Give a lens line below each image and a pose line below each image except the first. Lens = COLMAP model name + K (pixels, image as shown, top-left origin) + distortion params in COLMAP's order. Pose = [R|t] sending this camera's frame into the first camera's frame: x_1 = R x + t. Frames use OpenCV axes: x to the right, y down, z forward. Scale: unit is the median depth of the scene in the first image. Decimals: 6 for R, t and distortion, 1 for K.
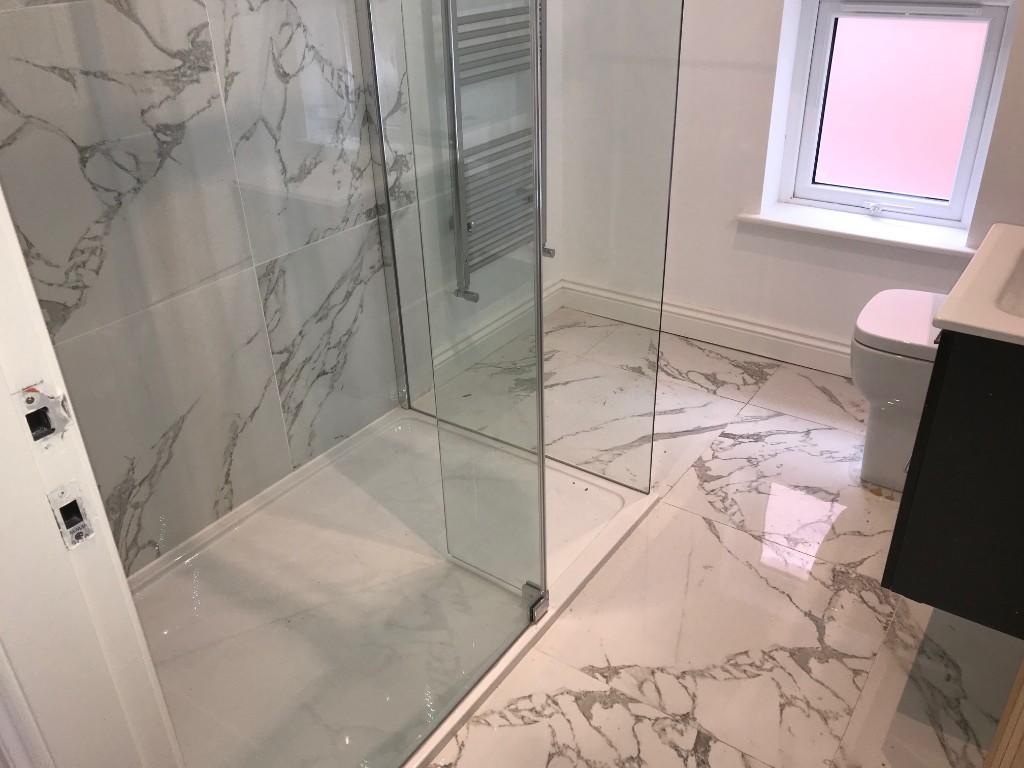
lens RADIAL K [[850.0, 0, 510.7], [0, 850.0, 379.1], [0, 0, 1]] dist [0.039402, -0.042340]
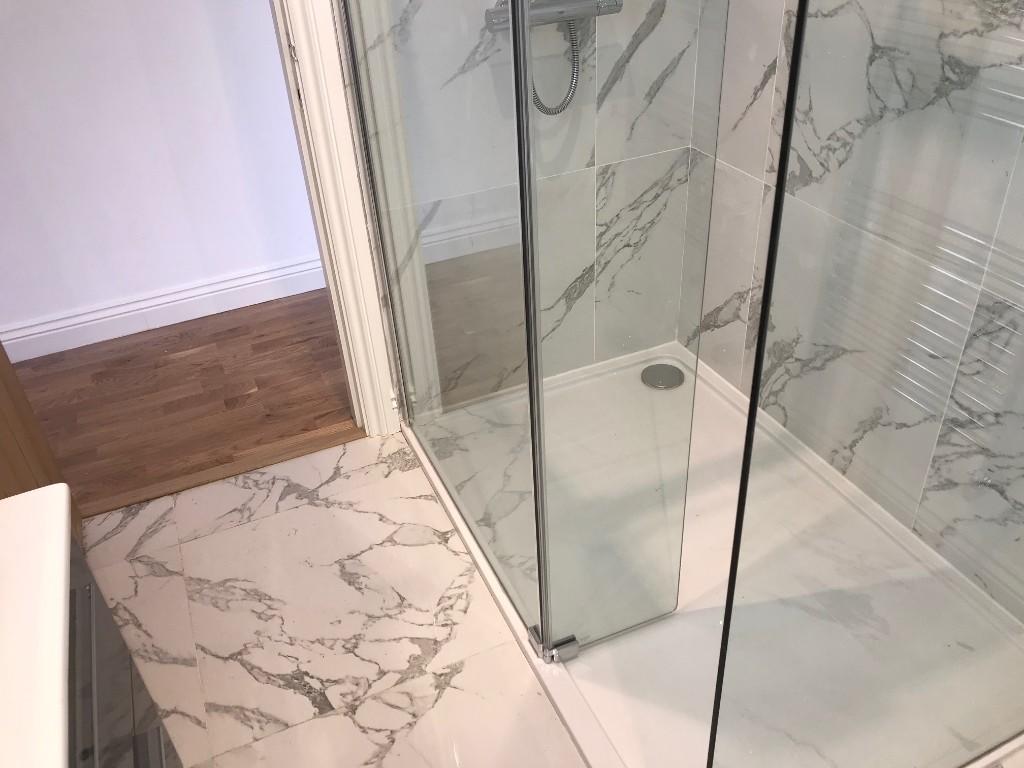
lens RADIAL K [[850.0, 0, 512.4], [0, 850.0, 378.9], [0, 0, 1]] dist [0.039402, -0.042340]
pose [[-0.517348, 0.526693, -0.674497, 0.501993], [-0.336155, 0.599746, 0.726158, -0.538702], [0.786988, 0.602412, -0.133227, 0.911095]]
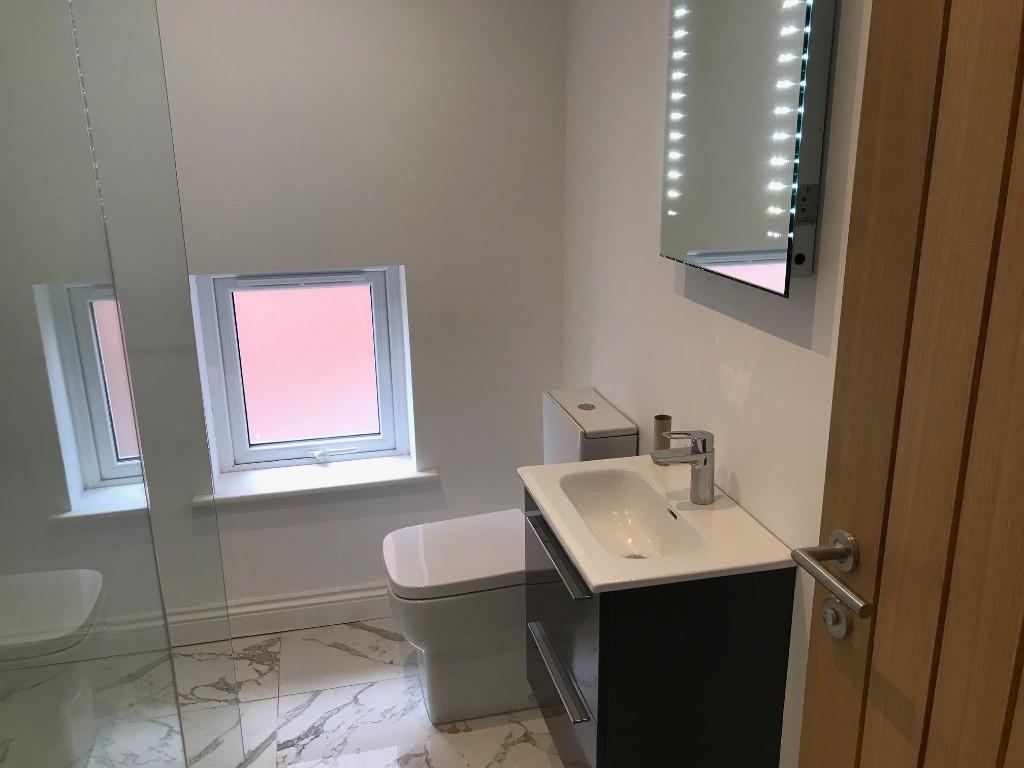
lens RADIAL K [[850.0, 0, 502.9], [0, 850.0, 374.9], [0, 0, 1]] dist [0.039402, -0.042340]
pose [[0.668967, -0.187472, 0.719262, -0.207743], [0.354394, 0.931046, -0.086941, -0.174982], [-0.653367, 0.313062, 0.689278, 0.168628]]
